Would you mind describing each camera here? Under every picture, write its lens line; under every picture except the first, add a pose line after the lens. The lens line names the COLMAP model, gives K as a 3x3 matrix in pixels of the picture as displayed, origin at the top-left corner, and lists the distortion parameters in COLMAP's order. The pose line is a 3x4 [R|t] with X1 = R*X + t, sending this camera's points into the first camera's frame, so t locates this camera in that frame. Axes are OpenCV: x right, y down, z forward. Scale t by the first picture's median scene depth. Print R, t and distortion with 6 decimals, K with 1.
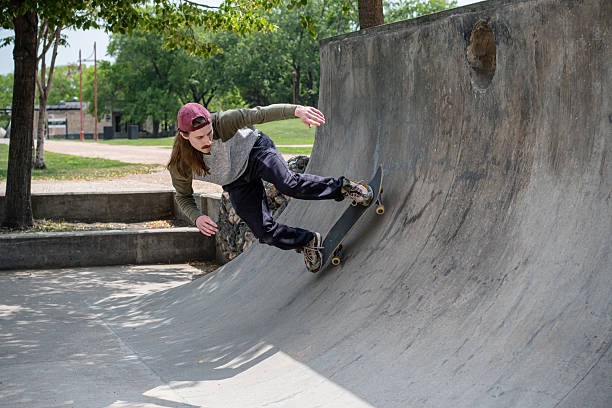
lens RADIAL K [[1675.5, 0, 306.0], [0, 1675.5, 204.0], [0, 0, 1]] dist [0.033286, -0.485755]
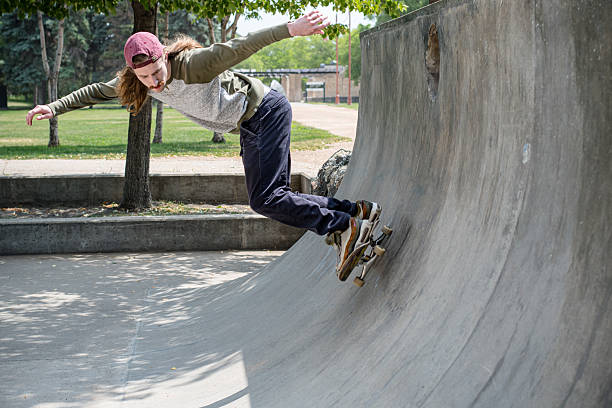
lens RADIAL K [[1675.5, 0, 306.0], [0, 1675.5, 204.0], [0, 0, 1]] dist [0.033286, -0.485755]
pose [[0.972113, 0.024368, -0.233243, 0.168080], [-0.016647, 0.999248, 0.035016, -0.026902], [0.233921, -0.030157, 0.971788, 0.049103]]
